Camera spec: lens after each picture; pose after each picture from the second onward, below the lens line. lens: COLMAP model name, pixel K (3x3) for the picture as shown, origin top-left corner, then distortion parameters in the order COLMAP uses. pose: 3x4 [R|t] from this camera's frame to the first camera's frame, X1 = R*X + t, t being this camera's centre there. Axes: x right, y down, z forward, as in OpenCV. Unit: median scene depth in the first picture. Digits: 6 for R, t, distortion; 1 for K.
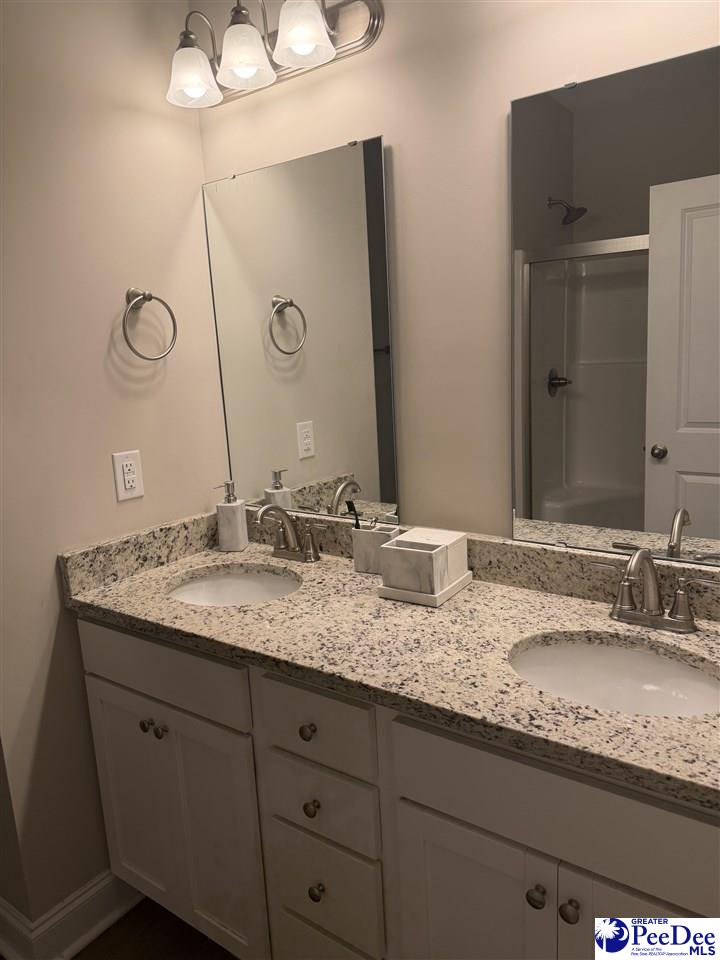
lens RADIAL K [[701.2, 0, 360.0], [0, 701.2, 480.0], [0, 0, 1]] dist [0.098229, -0.080451]
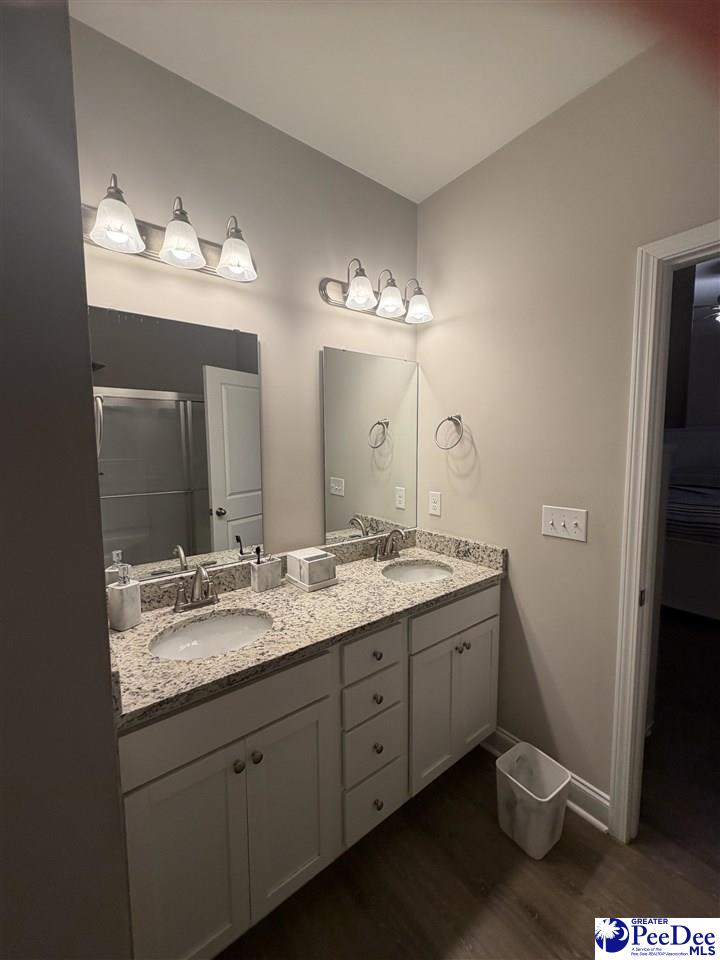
lens RADIAL K [[383.1, 0, 360.0], [0, 383.1, 480.0], [0, 0, 1]] dist [-0.002368, 0.000260]
pose [[0.274620, -0.037773, 0.960811, -0.865023], [0.175225, 0.984463, -0.011381, -0.076706], [-0.945452, 0.171484, 0.276972, 0.587559]]
